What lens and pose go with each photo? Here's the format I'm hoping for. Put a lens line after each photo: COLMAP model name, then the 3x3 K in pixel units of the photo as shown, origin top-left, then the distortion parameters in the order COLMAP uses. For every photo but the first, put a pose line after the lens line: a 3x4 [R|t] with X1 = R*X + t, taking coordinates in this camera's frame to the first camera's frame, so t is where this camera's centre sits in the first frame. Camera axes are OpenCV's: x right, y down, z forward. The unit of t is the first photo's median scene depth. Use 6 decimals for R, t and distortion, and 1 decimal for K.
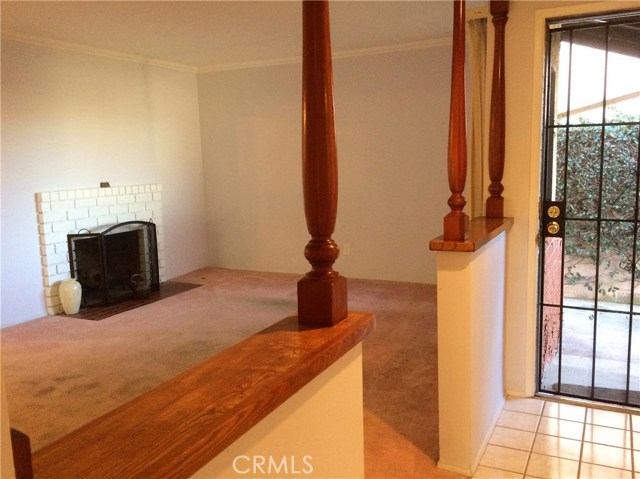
lens RADIAL K [[548.1, 0, 322.5], [0, 548.1, 240.4], [0, 0, 1]] dist [0.087653, -0.106123]
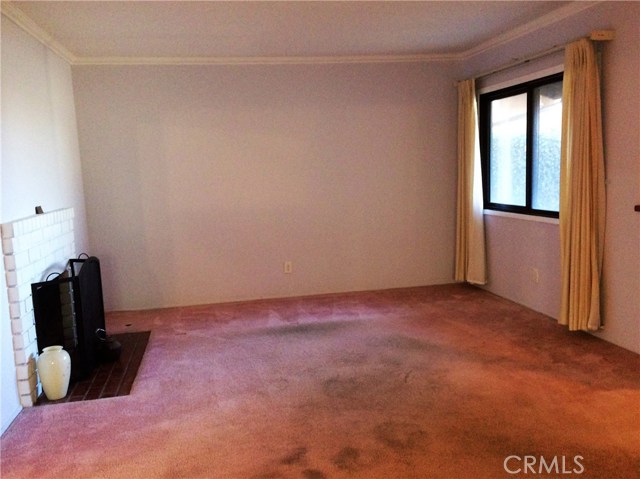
lens RADIAL K [[548.1, 0, 322.5], [0, 548.1, 240.4], [0, 0, 1]] dist [0.087653, -0.106123]
pose [[0.816272, -0.085774, 0.571264, -0.568526], [0.110112, 0.993886, -0.008107, -0.019004], [-0.567076, 0.069521, 0.820727, 0.246223]]
